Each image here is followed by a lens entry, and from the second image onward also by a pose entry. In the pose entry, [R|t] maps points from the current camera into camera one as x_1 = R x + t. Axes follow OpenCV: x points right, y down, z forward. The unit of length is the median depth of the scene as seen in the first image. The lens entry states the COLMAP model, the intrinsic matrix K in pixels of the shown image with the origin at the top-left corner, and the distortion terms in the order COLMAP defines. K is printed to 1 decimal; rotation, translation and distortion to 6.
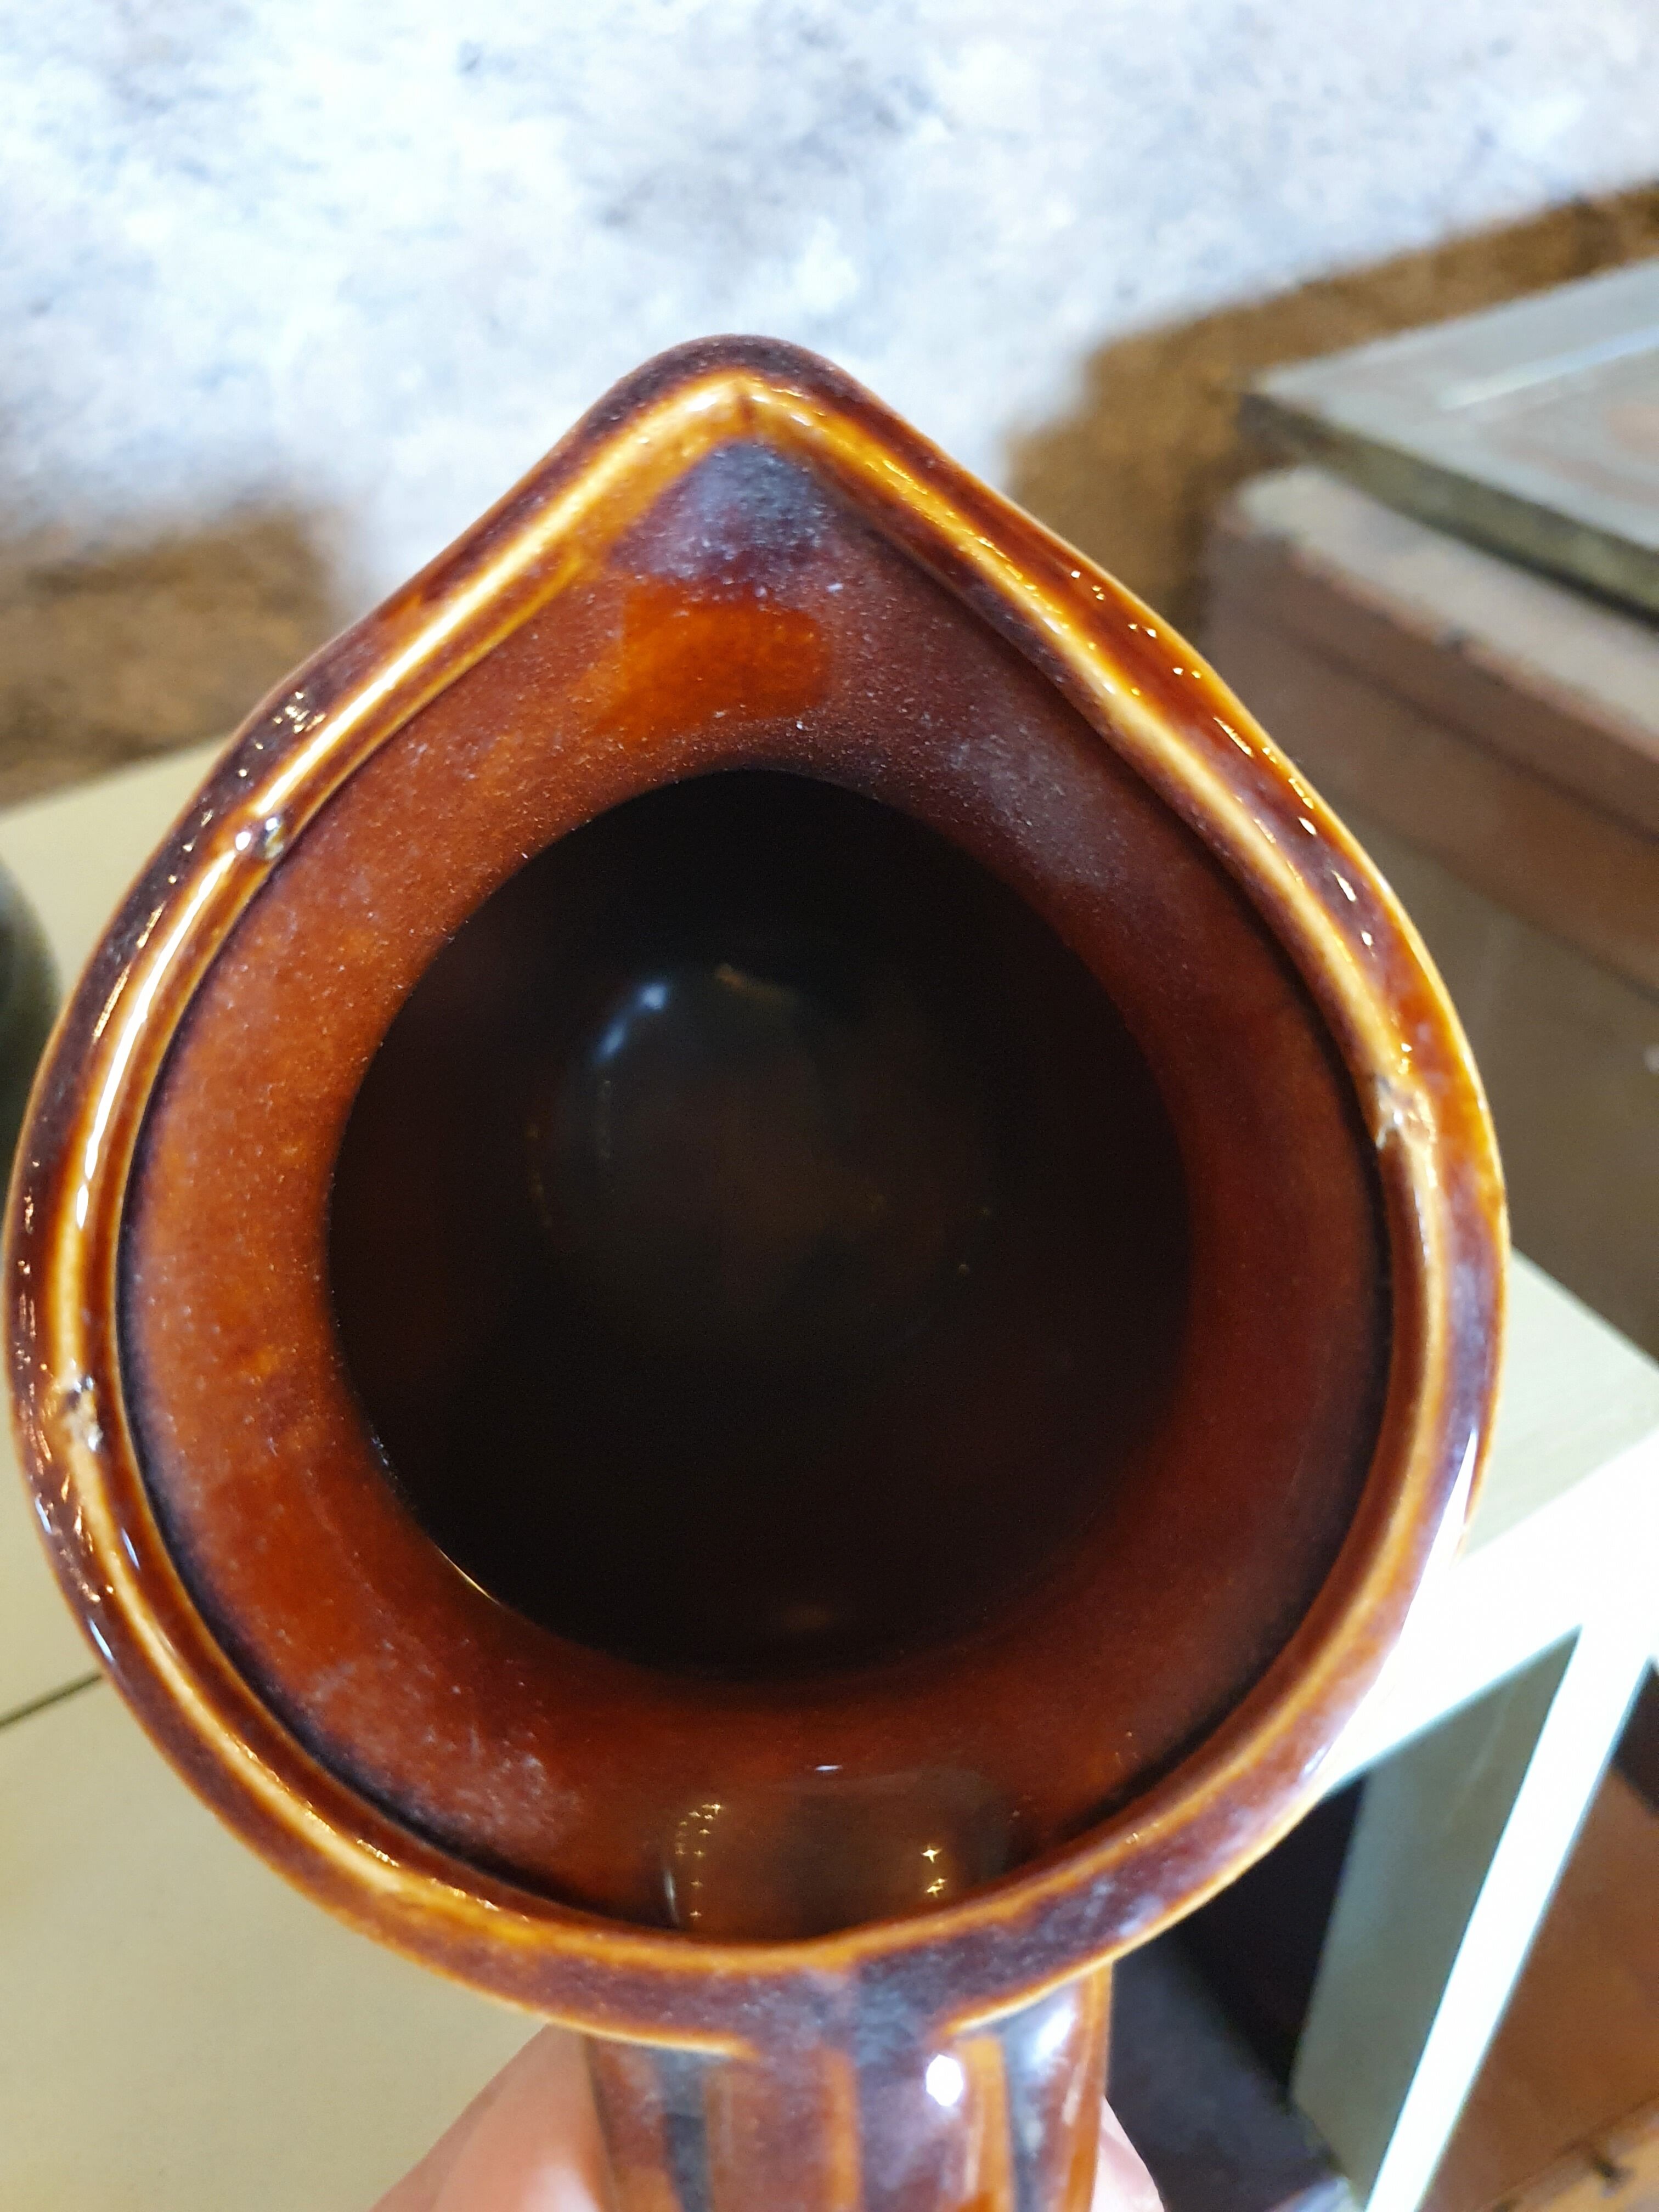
lens RADIAL K [[1811.1, 0, 805.8], [0, 1811.1, 1147.2], [0, 0, 1]] dist [-0.042081, 0.053764]
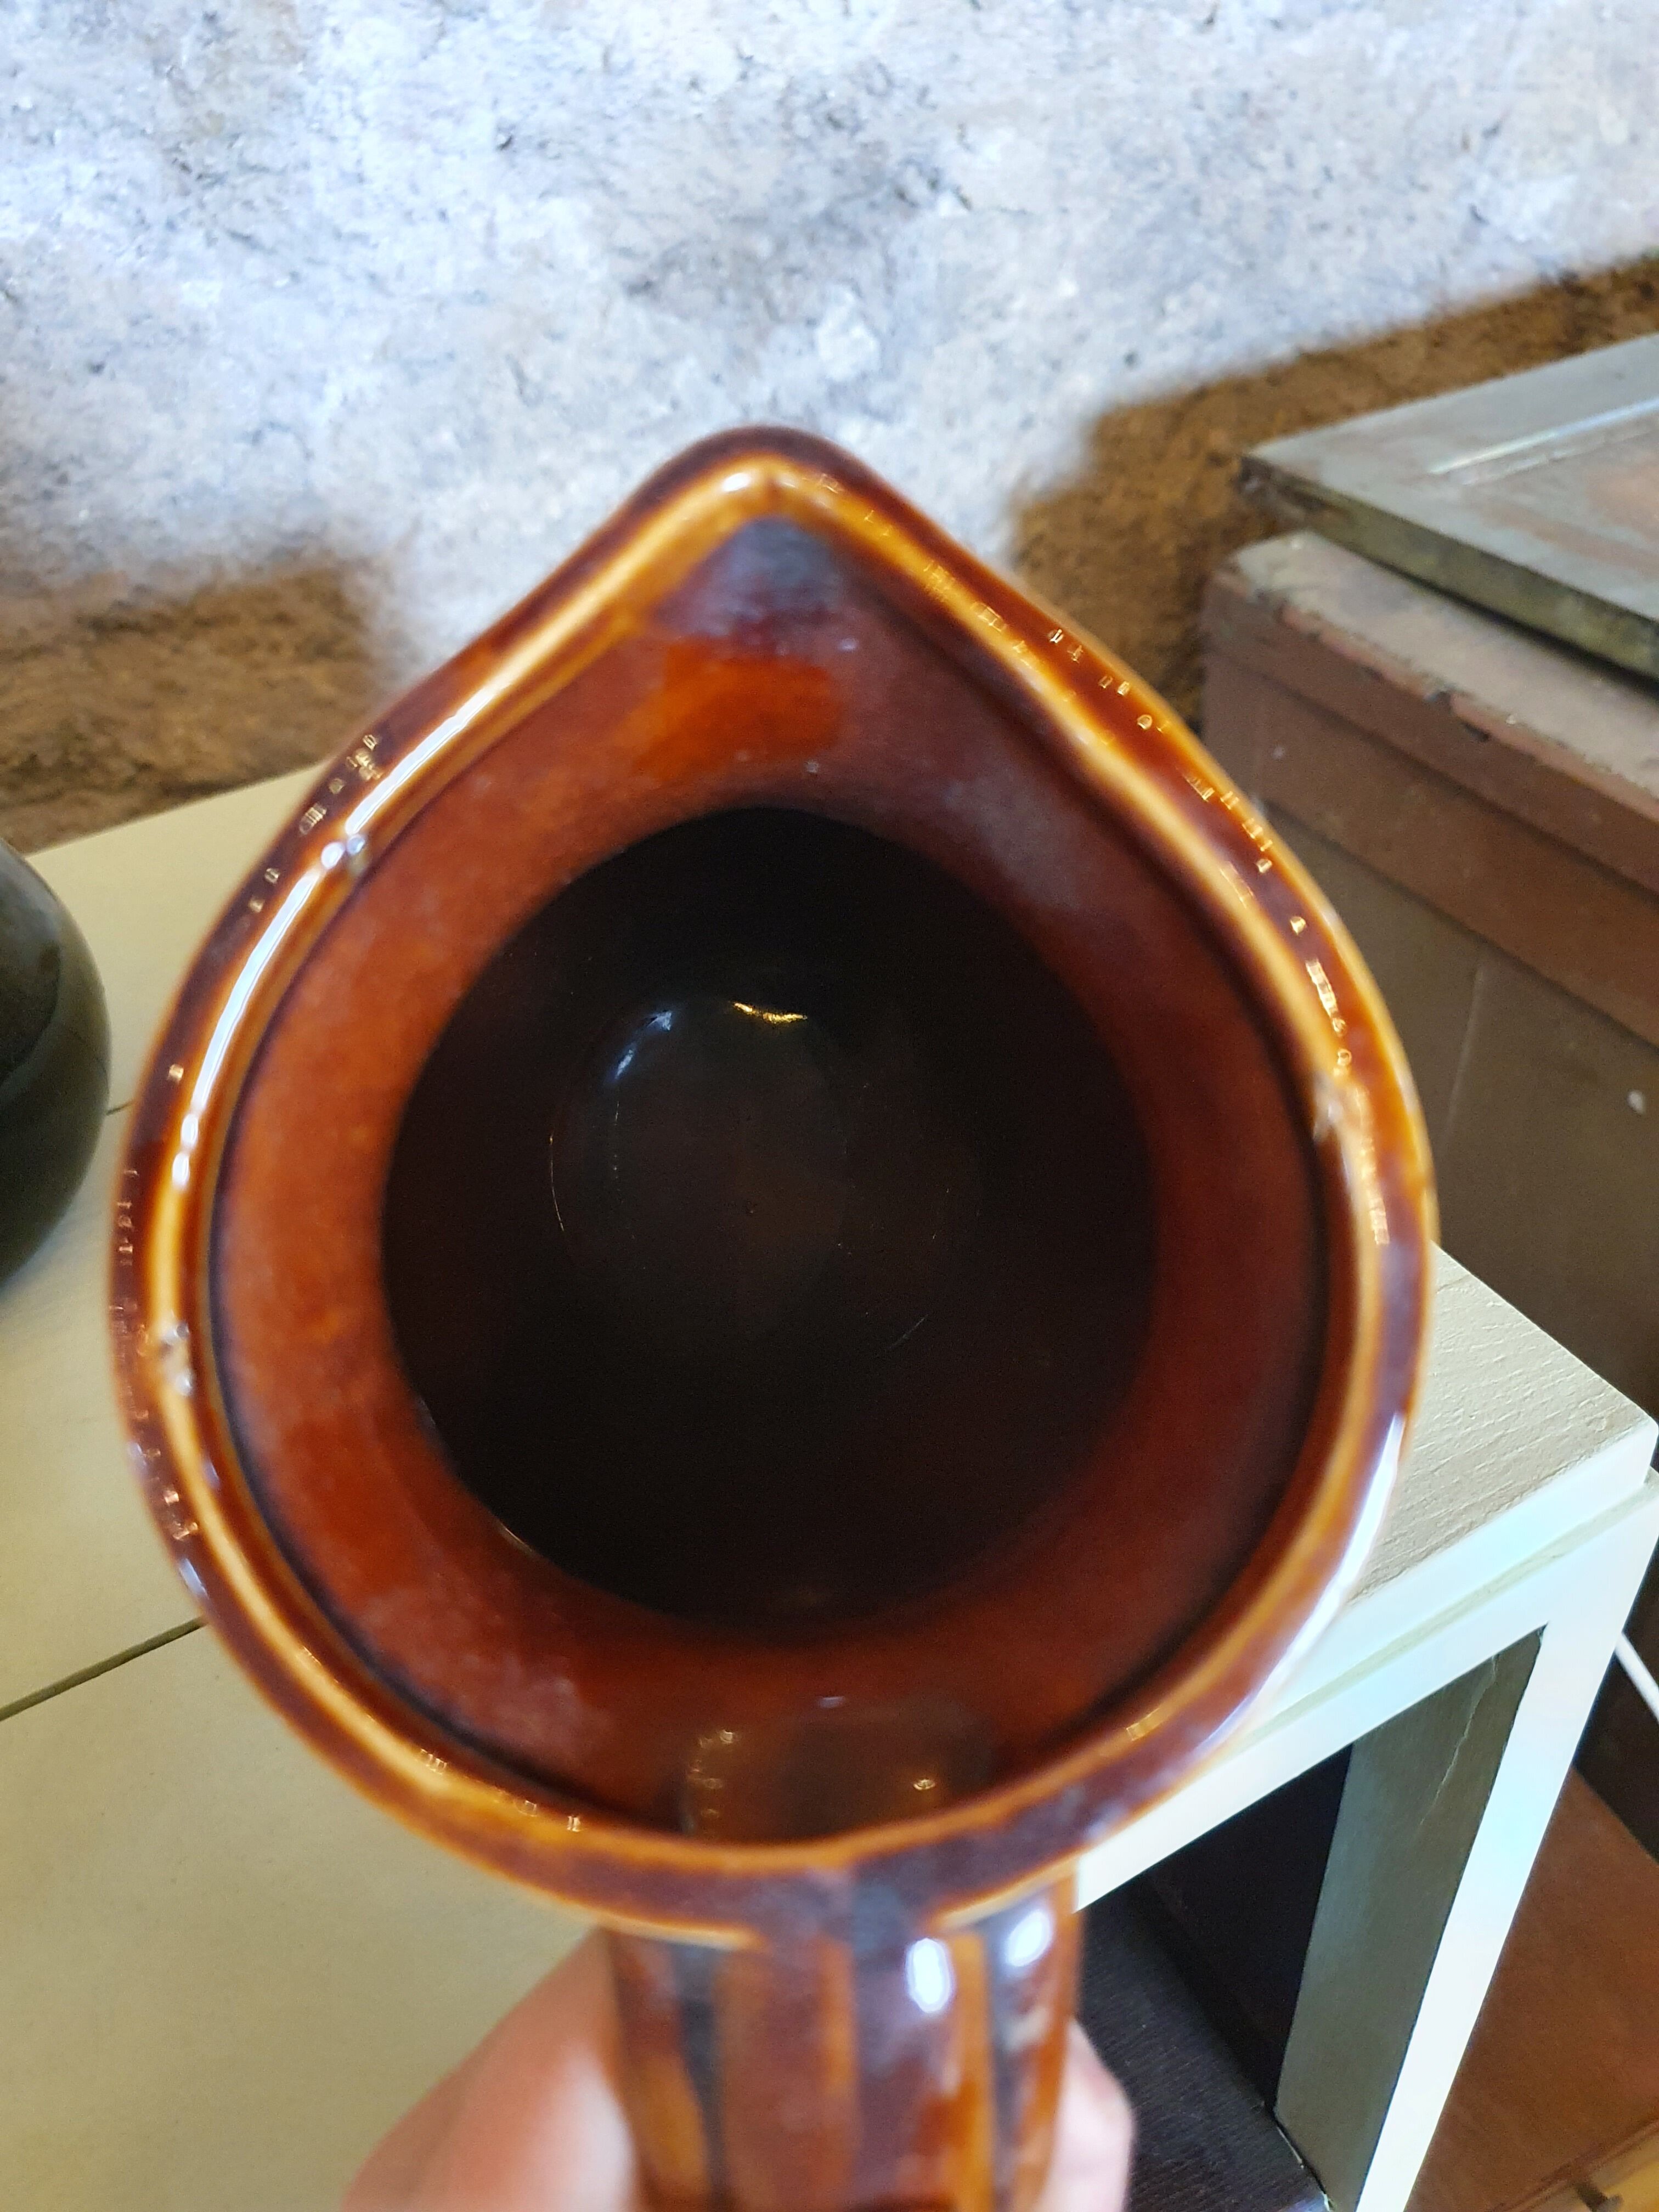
lens RADIAL K [[1811.1, 0, 814.8], [0, 1811.1, 1136.0], [0, 0, 1]] dist [-0.042081, 0.053764]
pose [[0.999931, 0.011758, 0.000641, -0.001365], [-0.011732, 0.999452, -0.030953, 0.032105], [-0.001005, 0.030944, 0.999521, -0.120901]]
